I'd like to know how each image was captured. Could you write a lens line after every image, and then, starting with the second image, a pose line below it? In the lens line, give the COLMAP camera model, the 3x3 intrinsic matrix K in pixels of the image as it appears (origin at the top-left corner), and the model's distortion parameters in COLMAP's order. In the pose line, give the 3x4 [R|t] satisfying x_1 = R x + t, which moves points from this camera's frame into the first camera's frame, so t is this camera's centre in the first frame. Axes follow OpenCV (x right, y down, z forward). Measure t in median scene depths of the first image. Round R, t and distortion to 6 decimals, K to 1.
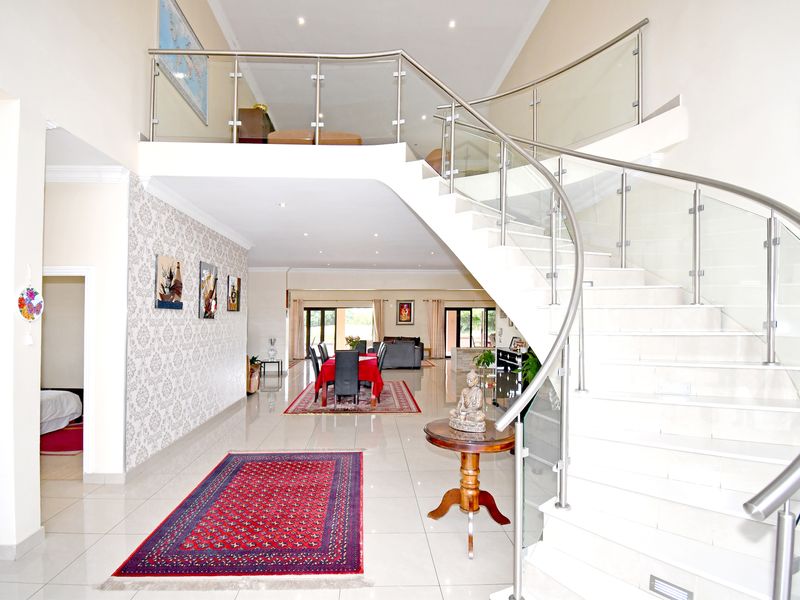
lens RADIAL K [[431.2, 0, 398.5], [0, 431.2, 314.6], [0, 0, 1]] dist [0.025159, -0.035894]
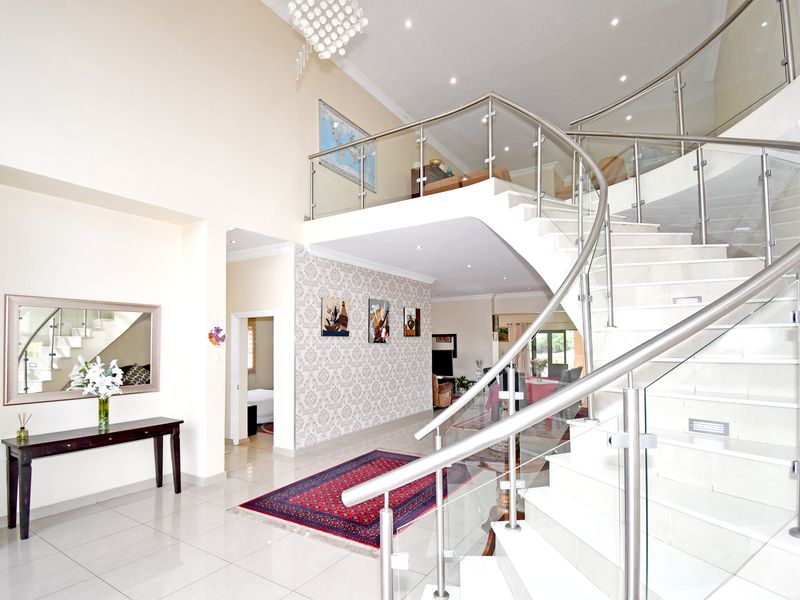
lens RADIAL K [[420.9, 0, 400.1], [0, 420.9, 326.0], [0, 0, 1]] dist [-0.000604, -0.000577]
pose [[0.829441, -0.030695, -0.557751, 0.393824], [0.015533, 0.999370, -0.031899, -0.000076], [0.558379, 0.017795, 0.829395, 0.013358]]
